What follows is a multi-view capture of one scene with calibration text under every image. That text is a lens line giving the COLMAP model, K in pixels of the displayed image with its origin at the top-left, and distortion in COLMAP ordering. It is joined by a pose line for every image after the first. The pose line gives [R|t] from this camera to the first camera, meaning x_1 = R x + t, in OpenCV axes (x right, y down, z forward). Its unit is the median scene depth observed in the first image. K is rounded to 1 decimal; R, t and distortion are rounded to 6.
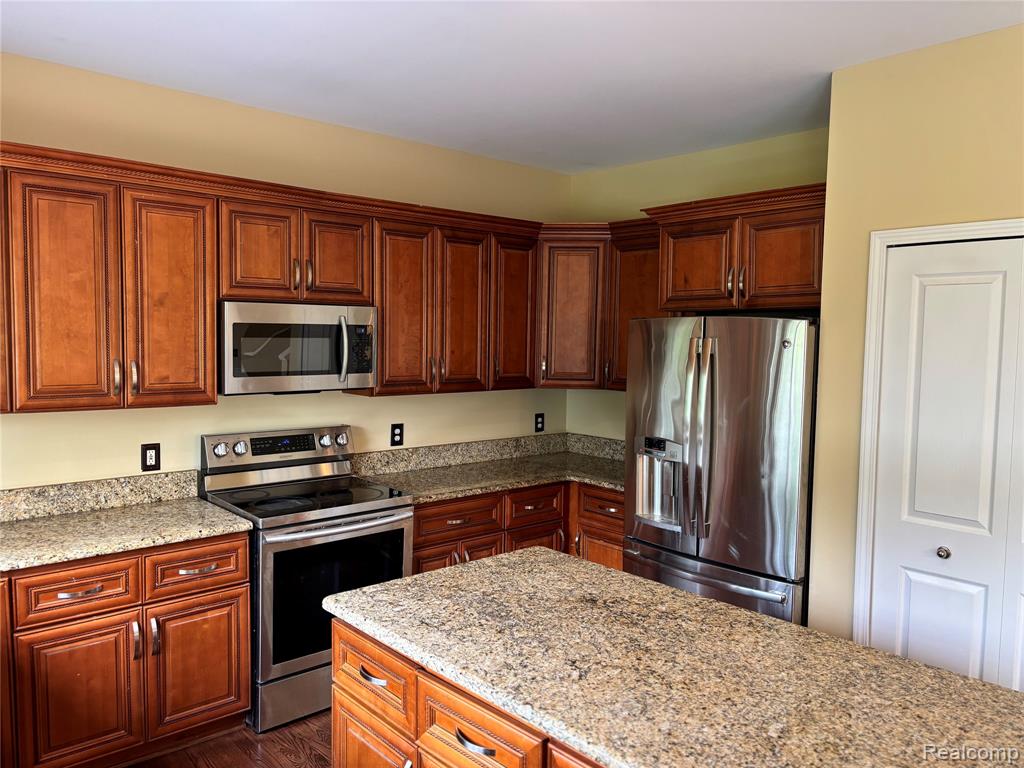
lens RADIAL K [[775.3, 0, 502.6], [0, 775.3, 383.3], [0, 0, 1]] dist [0.056611, -0.066309]
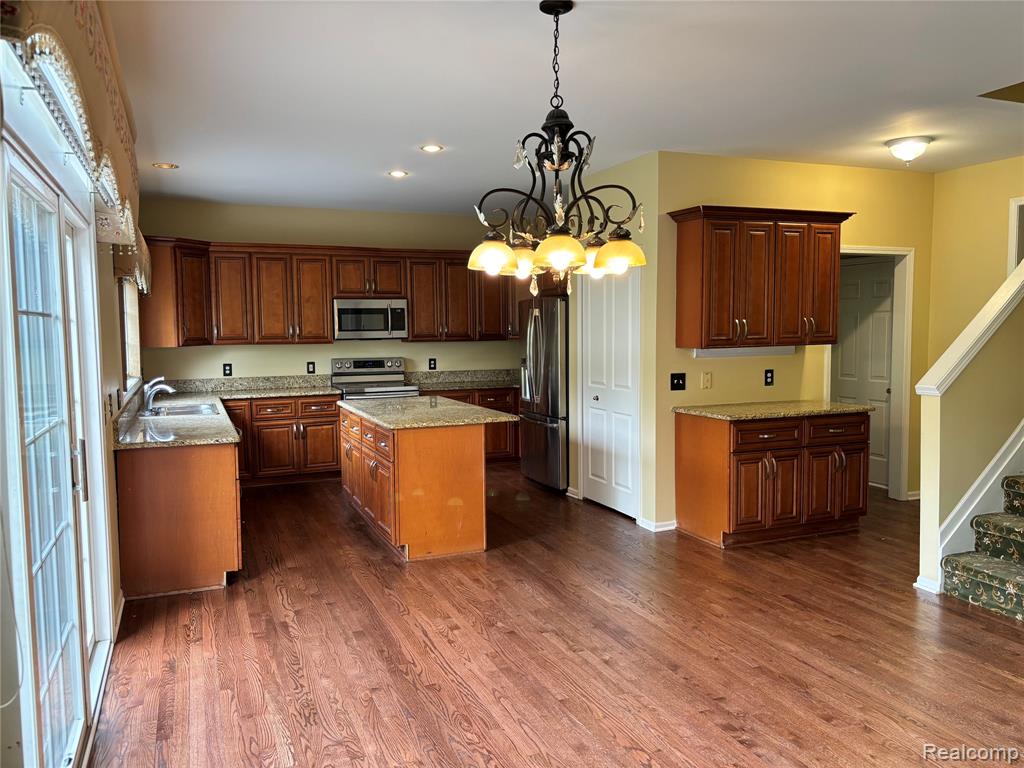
lens RADIAL K [[775.3, 0, 502.6], [0, 775.3, 383.3], [0, 0, 1]] dist [0.056611, -0.066309]
pose [[0.941919, -0.000893, -0.335840, 0.904480], [0.003535, 0.999967, 0.007258, 0.132663], [0.335822, -0.008023, 0.941891, -1.032568]]
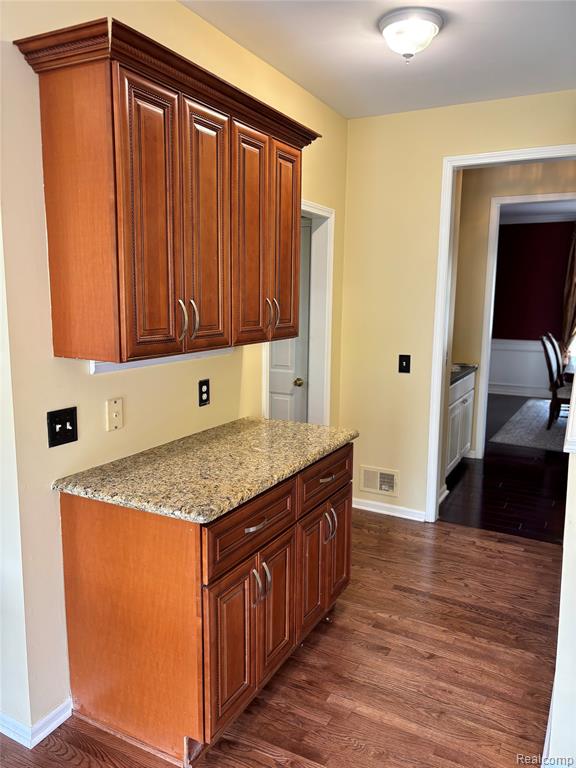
lens RADIAL K [[581.5, 0, 288.0], [0, 581.5, 384.0], [0, 0, 1]] dist [0.056611, -0.066309]
pose [[0.938415, -0.058145, 0.340582, 0.710677], [0.025258, 0.994645, 0.100214, 0.042640], [-0.344586, -0.085440, 0.934859, 0.043379]]
